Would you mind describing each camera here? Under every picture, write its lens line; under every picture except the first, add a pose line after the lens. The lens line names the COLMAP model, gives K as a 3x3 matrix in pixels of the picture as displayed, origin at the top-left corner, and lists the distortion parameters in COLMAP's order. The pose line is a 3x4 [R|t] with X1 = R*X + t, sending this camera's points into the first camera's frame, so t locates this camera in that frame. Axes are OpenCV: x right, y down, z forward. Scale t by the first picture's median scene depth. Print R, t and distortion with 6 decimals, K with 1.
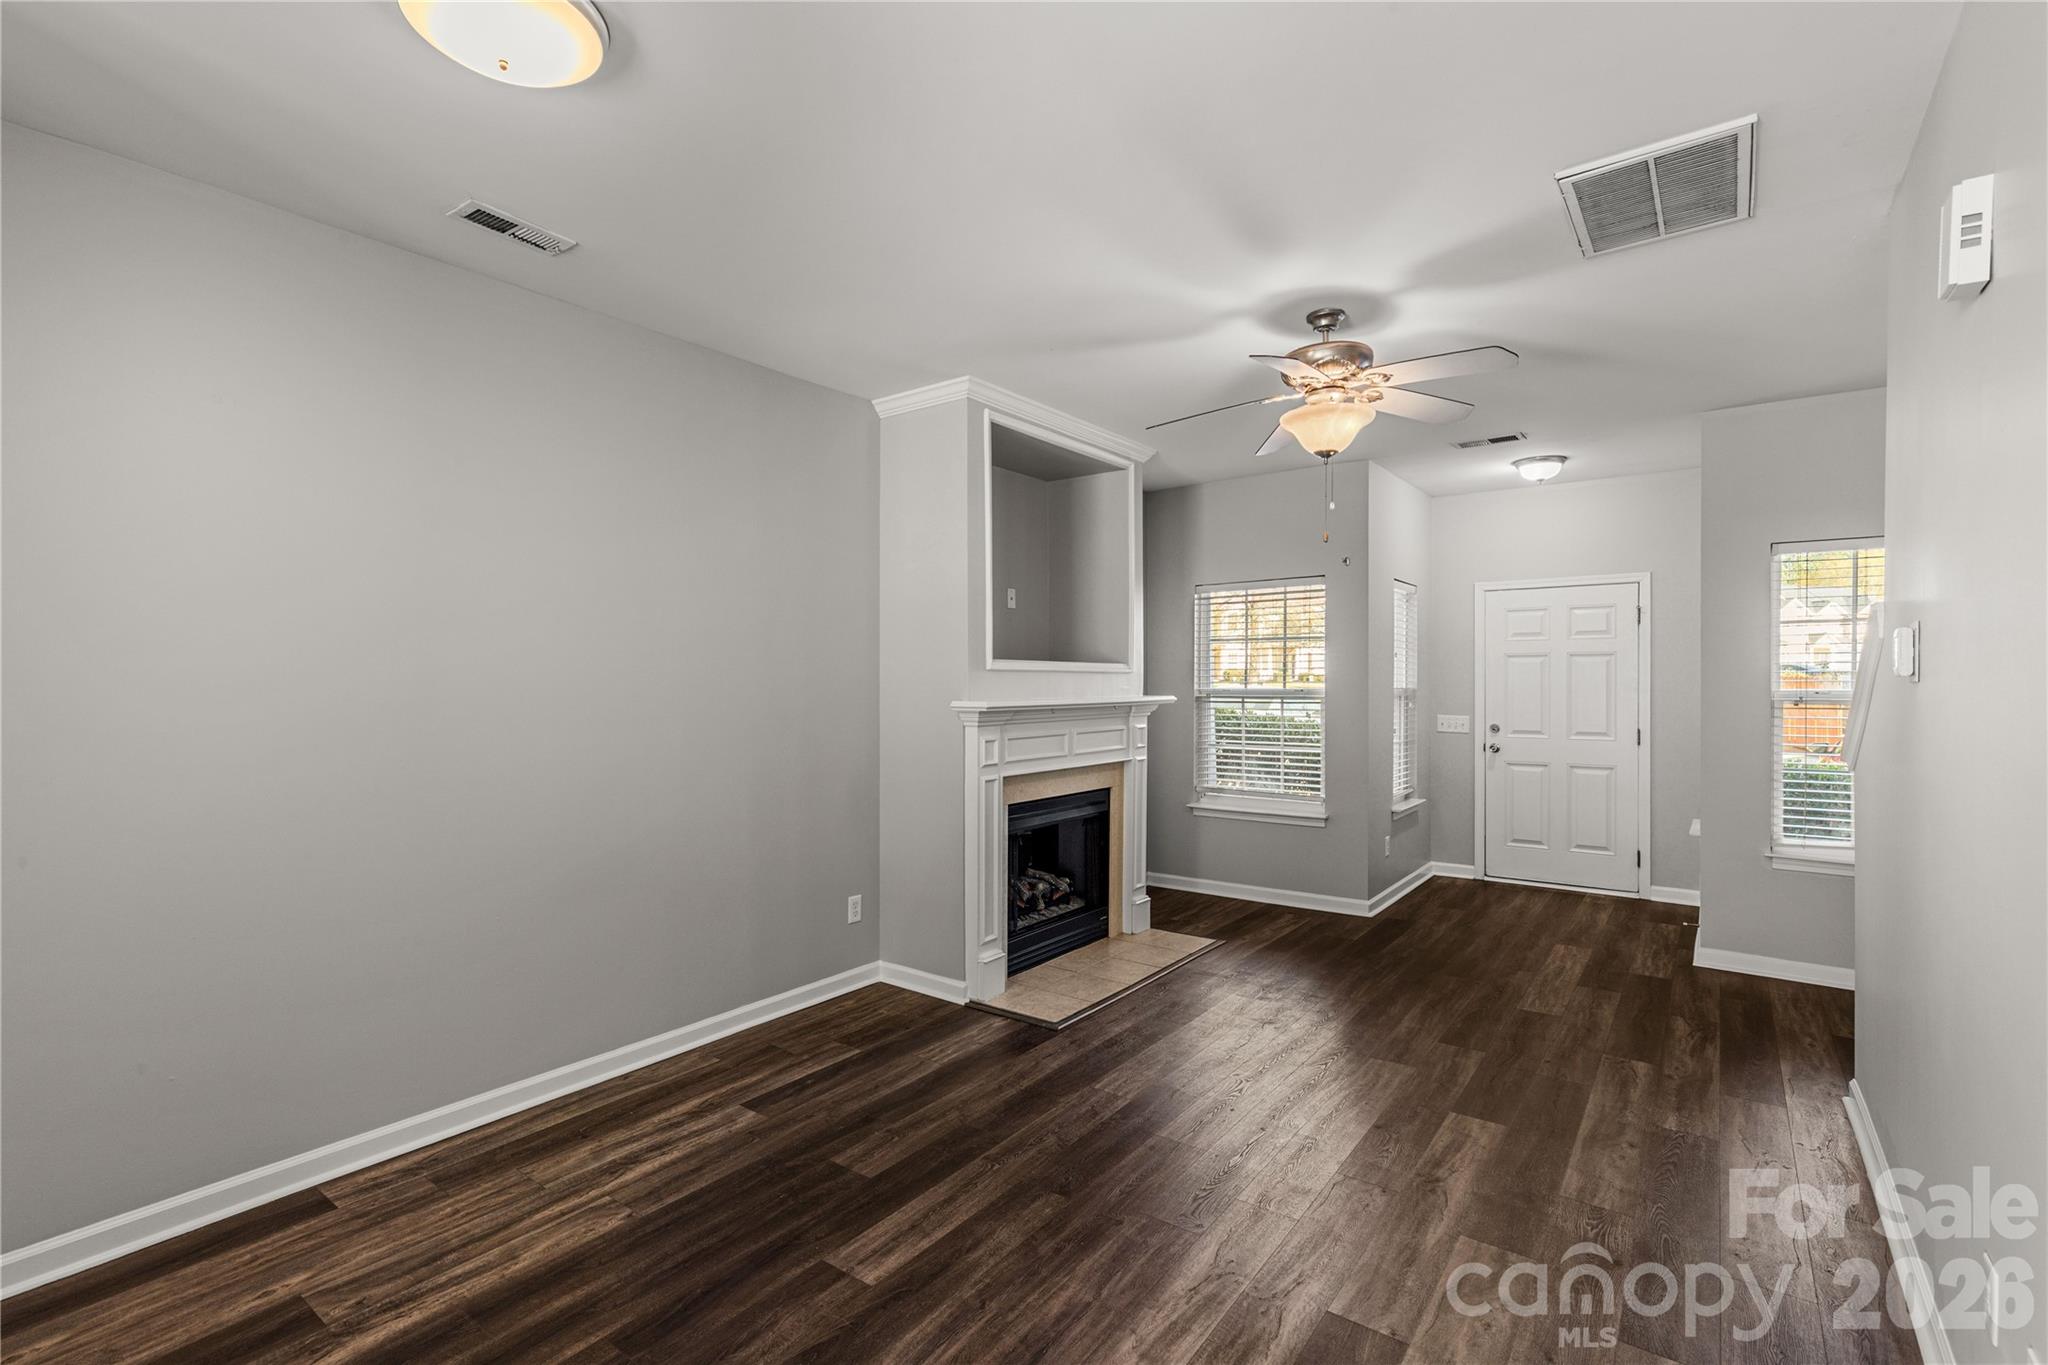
lens RADIAL K [[934.5, 0, 1005.5], [0, 934.5, 678.8], [0, 0, 1]] dist [0.004860, -0.001872]
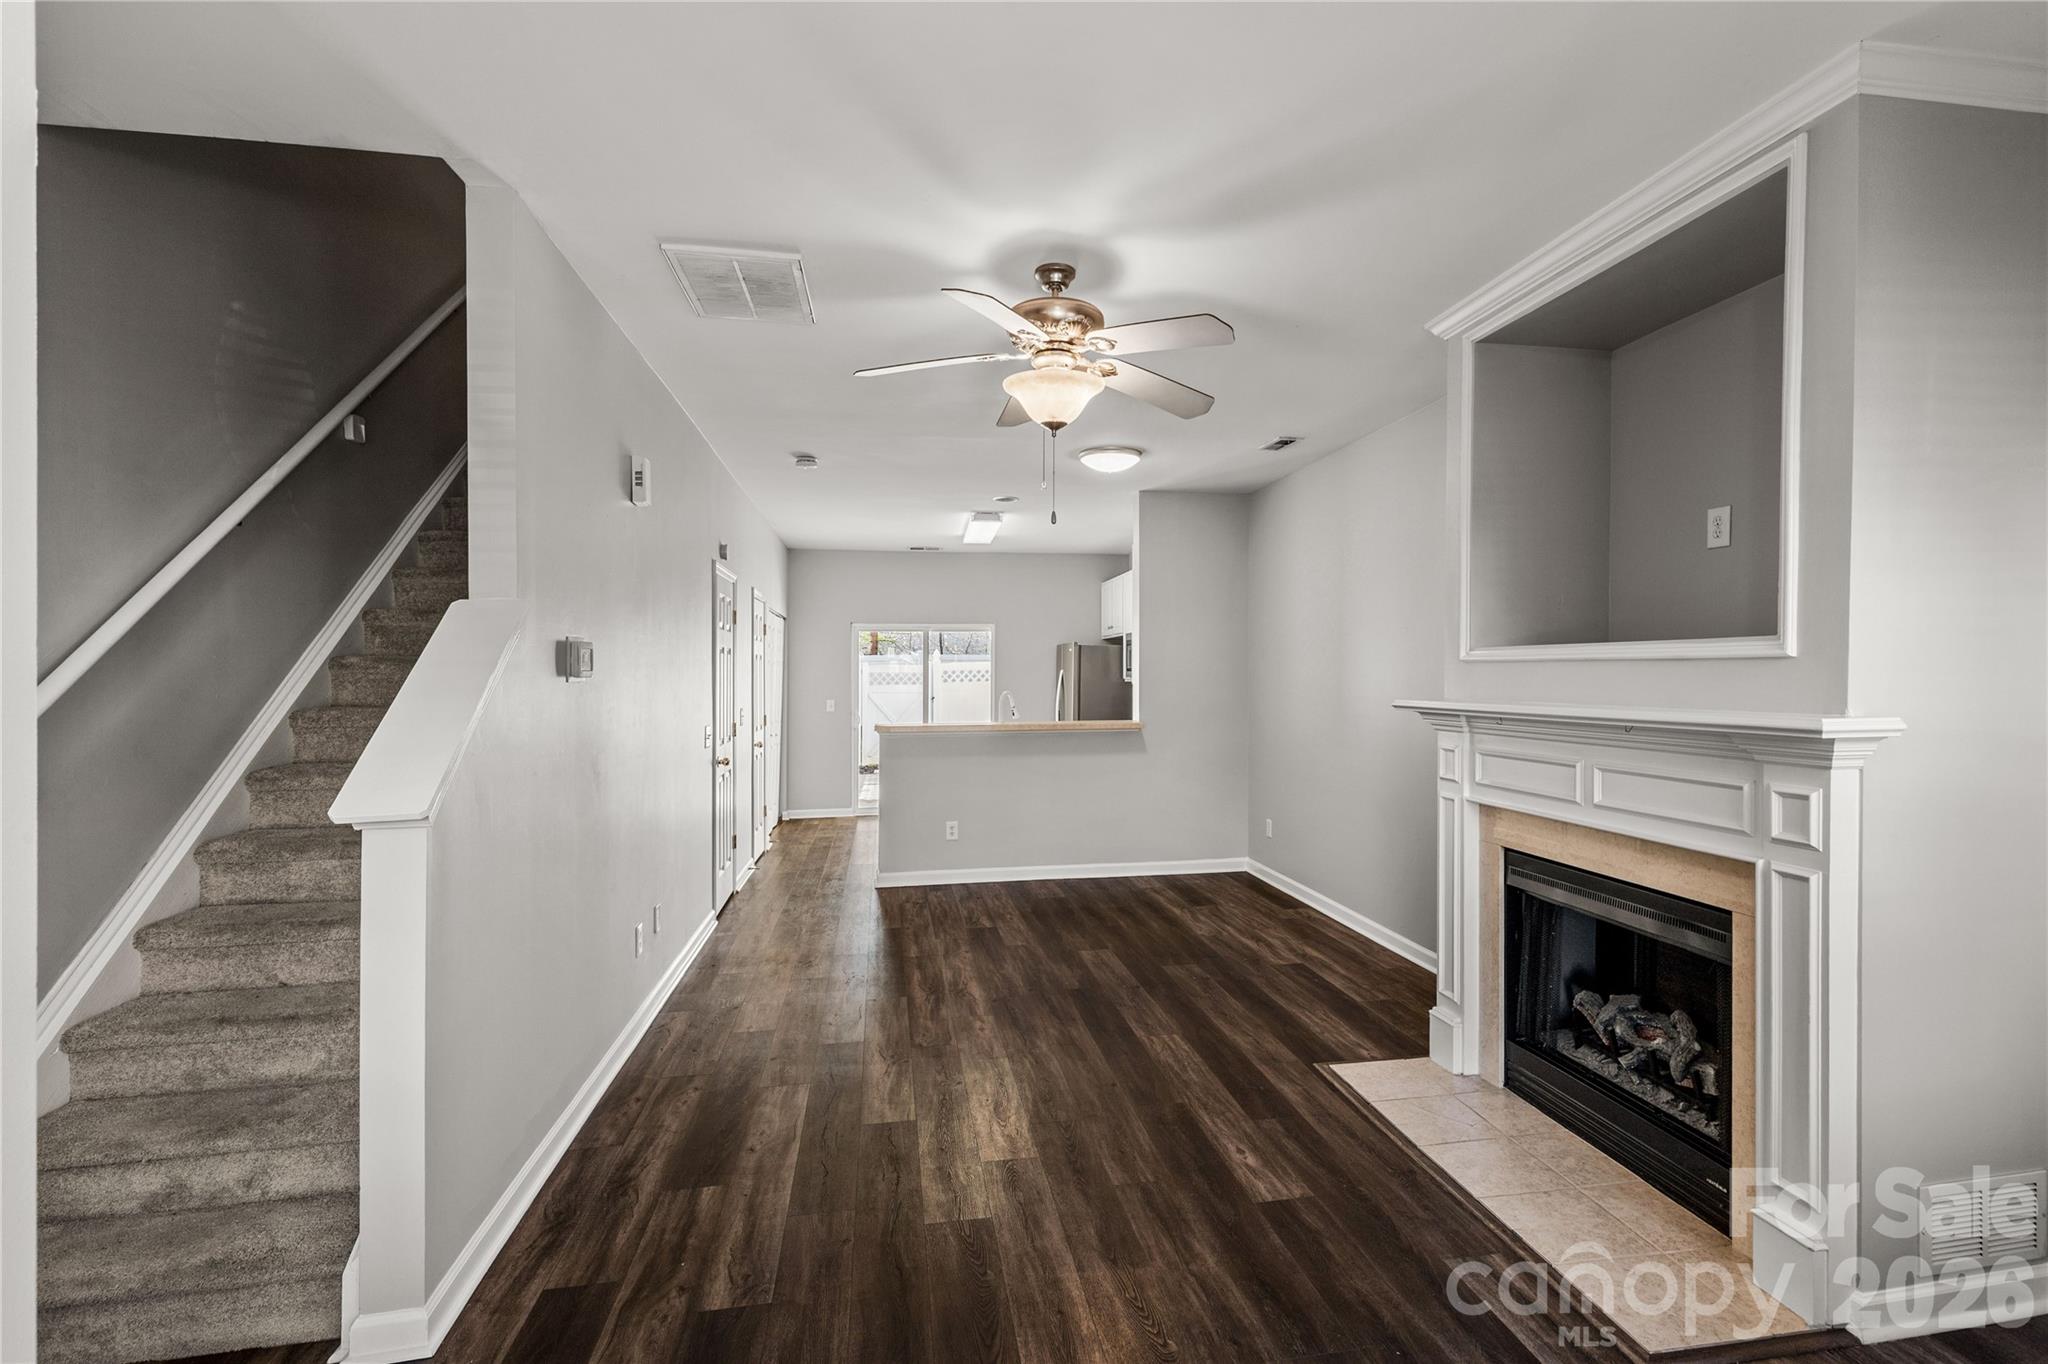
lens RADIAL K [[934.5, 0, 1090.9], [0, 934.5, 691.3], [0, 0, 1]] dist [0.004860, -0.001872]
pose [[-0.640818, 0.014876, -0.767549, 0.909902], [0.005198, 0.999873, 0.015039, 0.002238], [0.767675, 0.005648, -0.640814, 1.456627]]
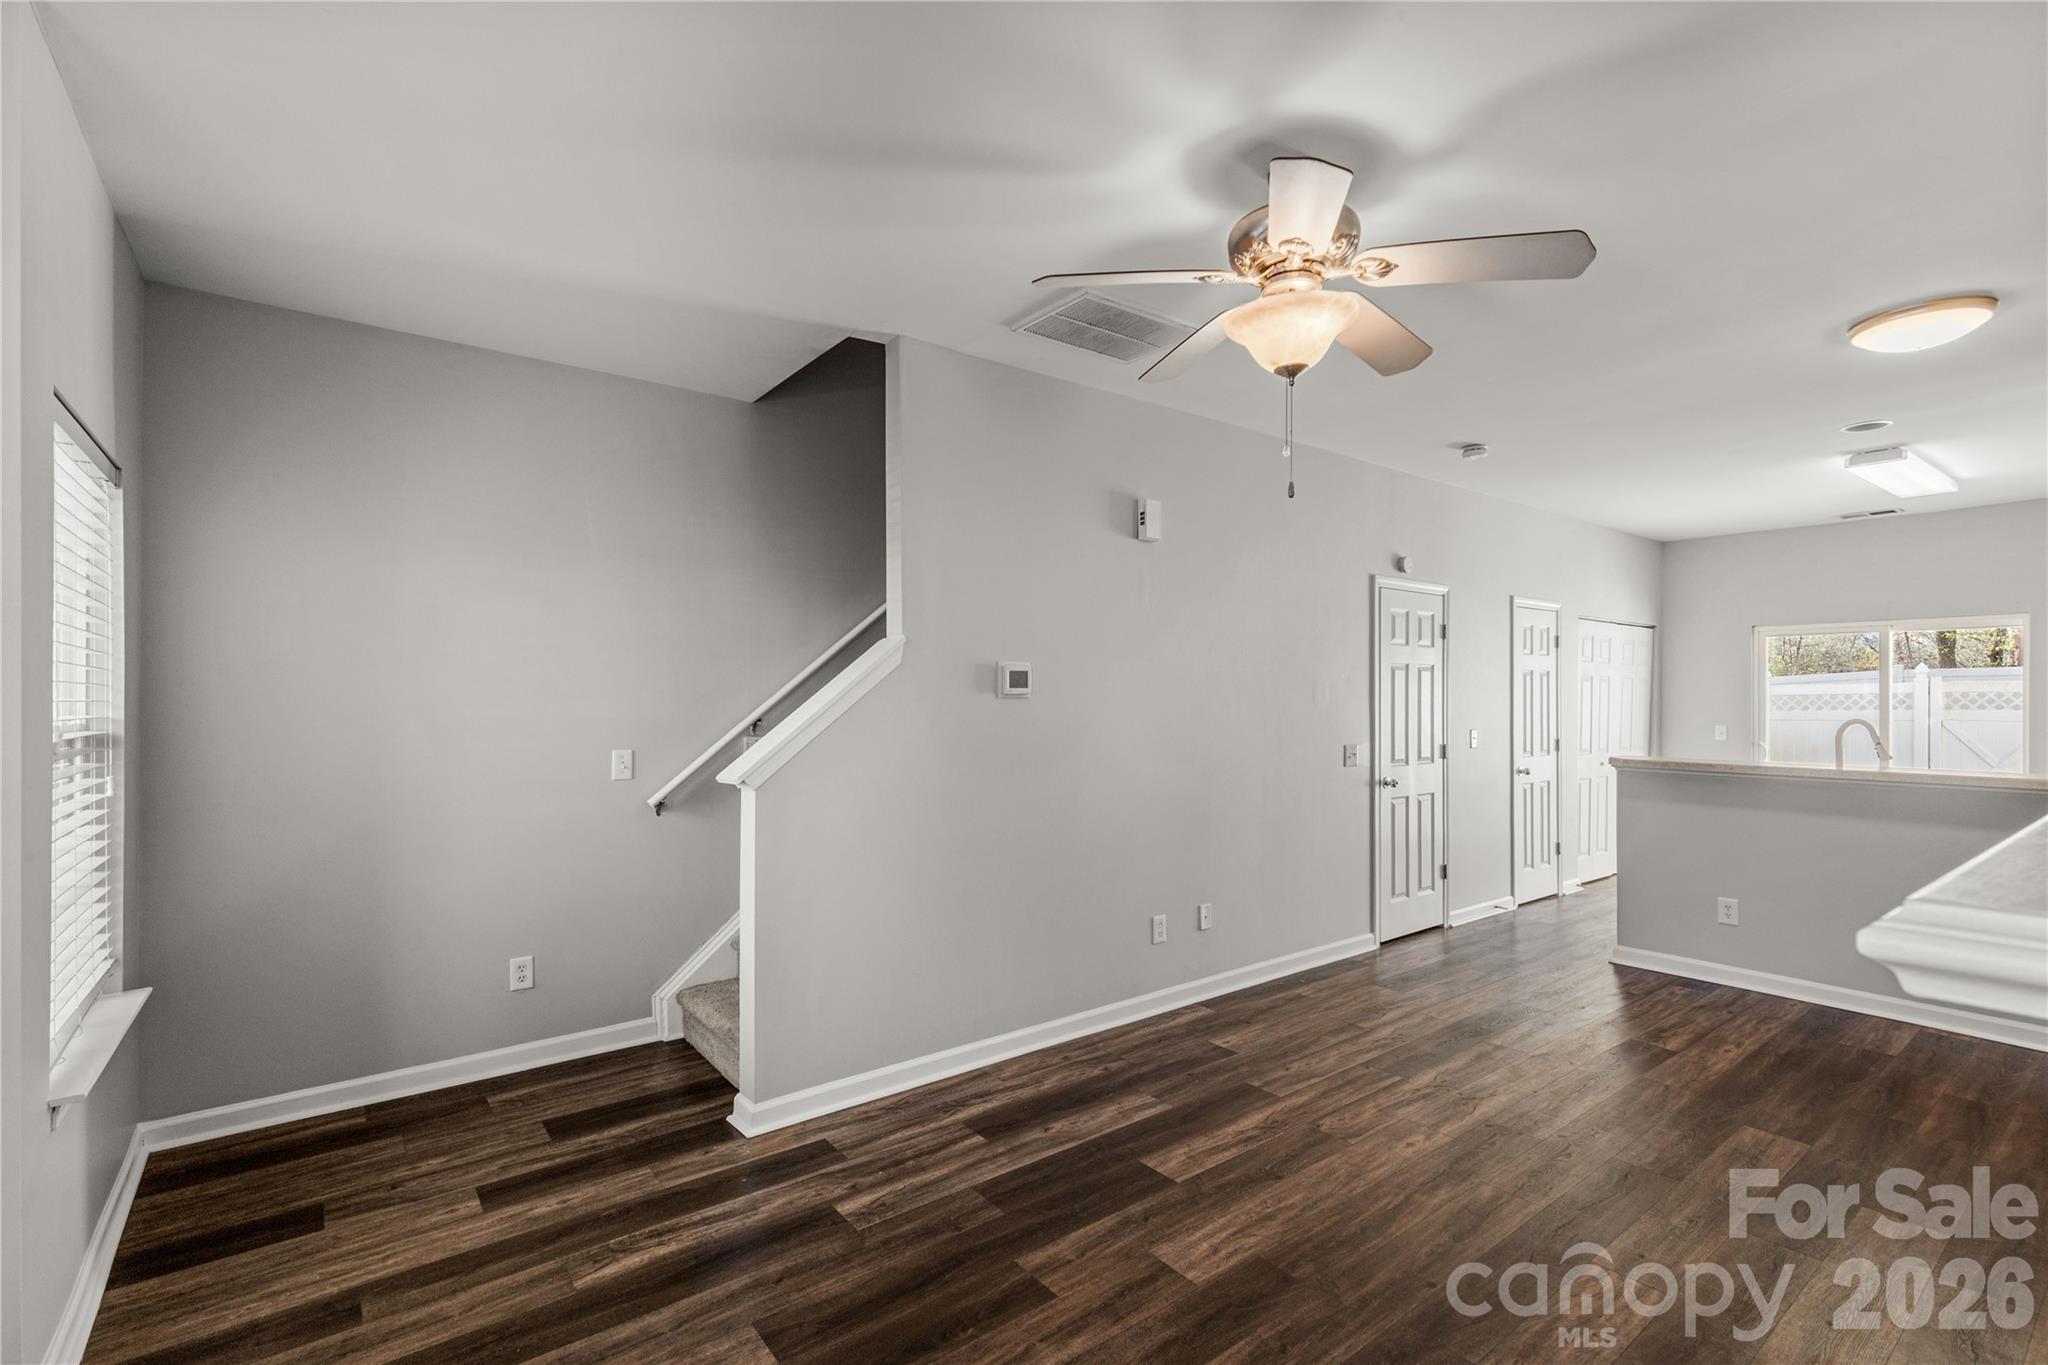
lens RADIAL K [[934.5, 0, 1059.0], [0, 934.5, 684.5], [0, 0, 1]] dist [0.004860, -0.001872]
pose [[-0.976287, -0.000416, 0.216478, 0.326778], [-0.003715, 0.999883, -0.014832, 0.007095], [-0.216447, -0.015285, -0.976175, 1.561630]]
